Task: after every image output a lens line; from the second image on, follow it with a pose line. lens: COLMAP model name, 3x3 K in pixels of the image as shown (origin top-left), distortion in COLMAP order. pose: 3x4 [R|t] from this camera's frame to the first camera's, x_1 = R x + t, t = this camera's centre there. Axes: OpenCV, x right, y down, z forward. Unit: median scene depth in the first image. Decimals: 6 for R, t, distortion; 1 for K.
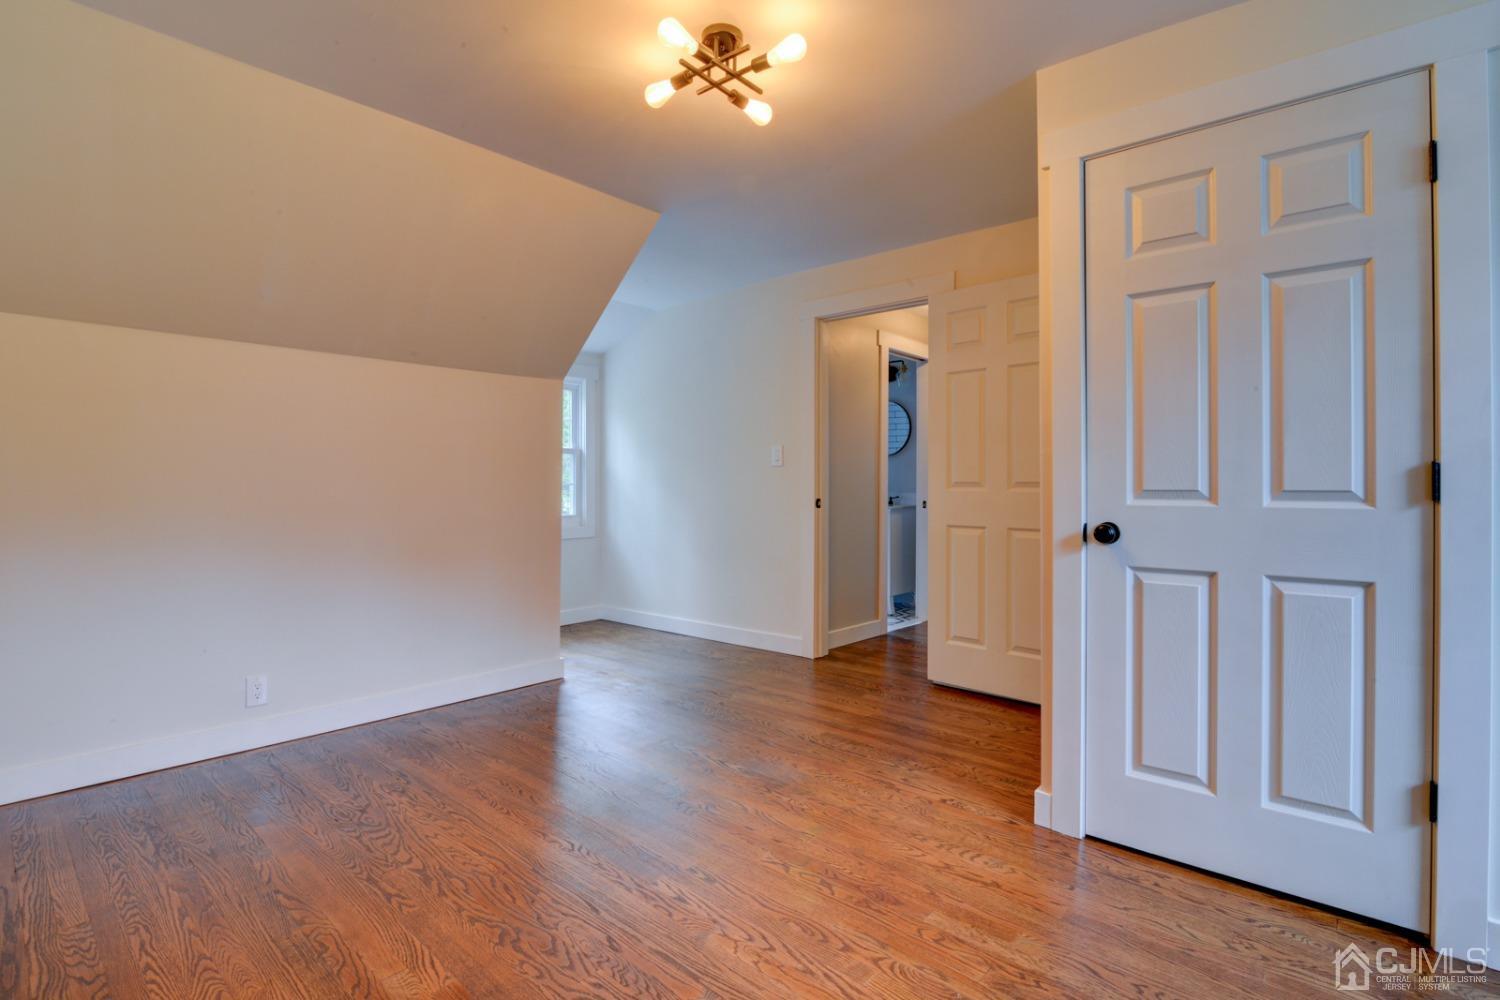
lens RADIAL K [[697.1, 0, 747.0], [0, 697.1, 499.8], [0, 0, 1]] dist [-0.019931, -0.000012]
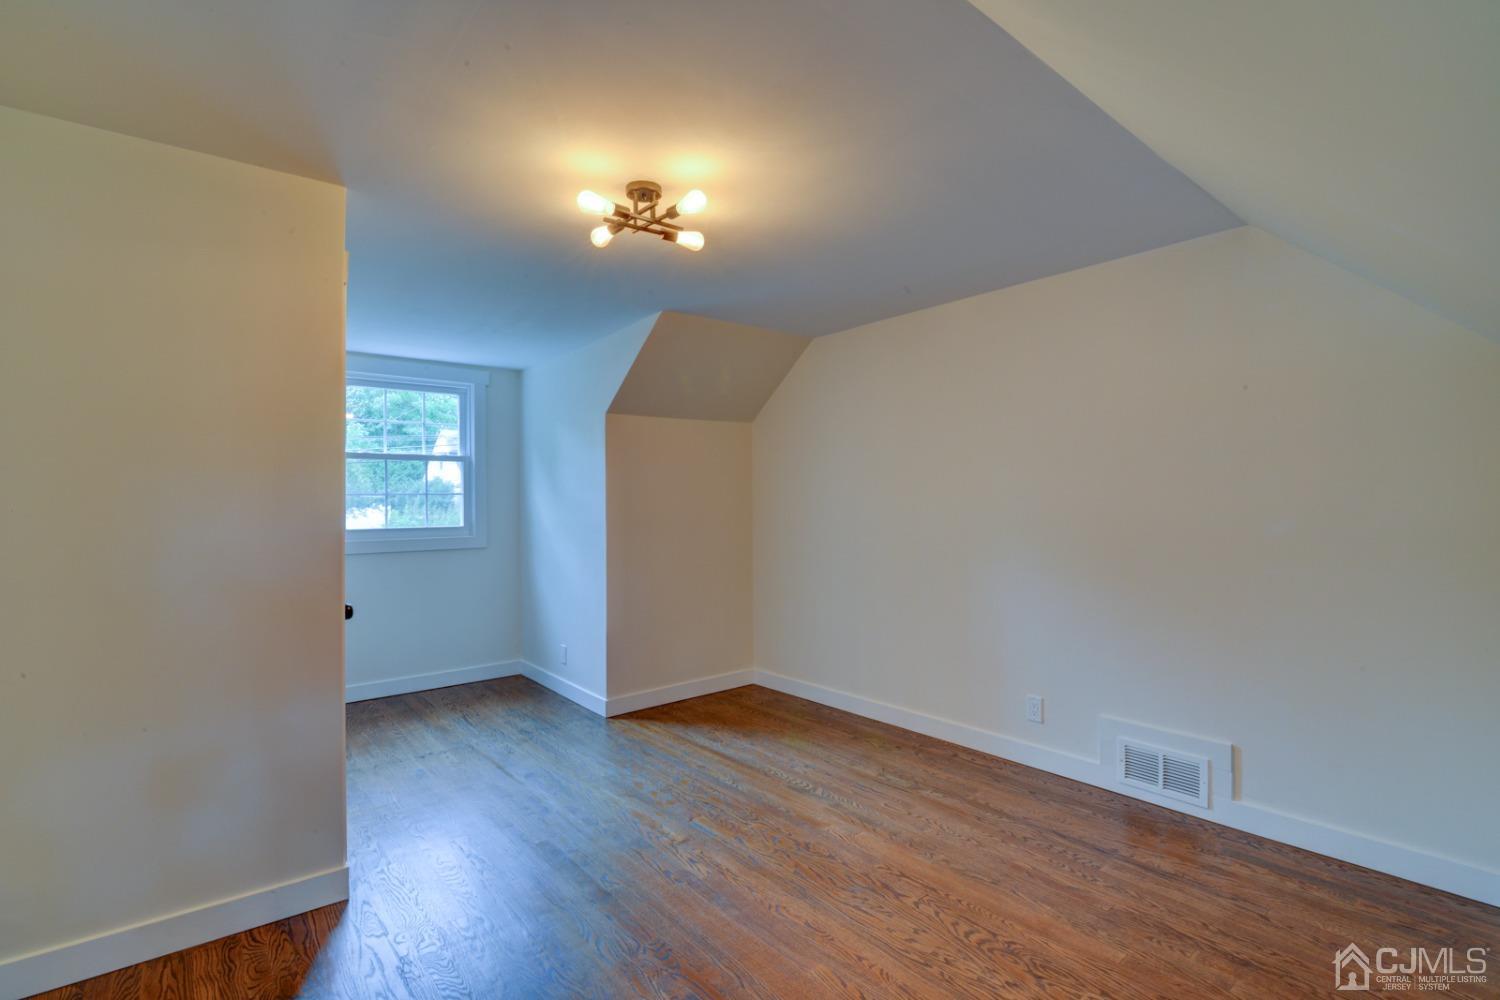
lens RADIAL K [[697.1, 0, 747.0], [0, 697.1, 499.8], [0, 0, 1]] dist [-0.019931, -0.000012]
pose [[-0.985641, 0.005105, 0.168776, -0.400843], [0.007716, 0.999860, 0.014815, -0.160806], [-0.168677, 0.015905, -0.985543, 2.115027]]
